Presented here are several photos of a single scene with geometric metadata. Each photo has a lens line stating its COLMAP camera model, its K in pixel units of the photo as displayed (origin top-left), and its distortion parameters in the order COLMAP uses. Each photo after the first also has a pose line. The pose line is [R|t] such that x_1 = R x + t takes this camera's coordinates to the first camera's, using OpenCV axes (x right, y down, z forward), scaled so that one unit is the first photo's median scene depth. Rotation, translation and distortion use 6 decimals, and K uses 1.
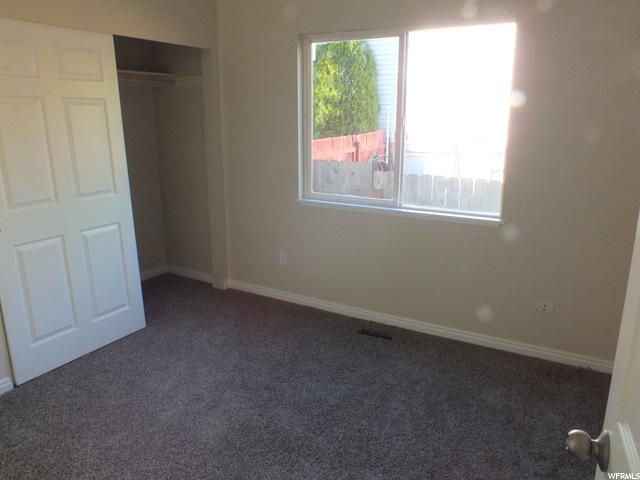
lens RADIAL K [[461.0, 0, 323.7], [0, 461.0, 221.2], [0, 0, 1]] dist [-0.063983, 0.000956]
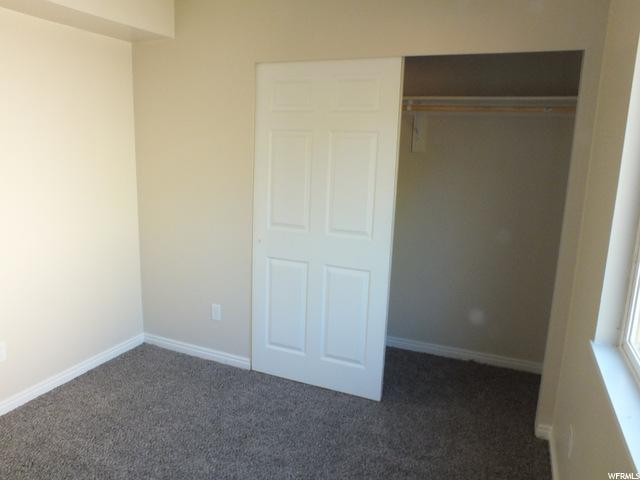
lens RADIAL K [[475.9, 0, 320.0], [0, 475.9, 240.0], [0, 0, 1]] dist [-0.018584, -0.000222]
pose [[0.102192, 0.183457, -0.977702, 0.444359], [-0.253916, 0.955100, 0.152676, -0.177041], [0.961813, 0.232652, 0.144186, 0.785484]]
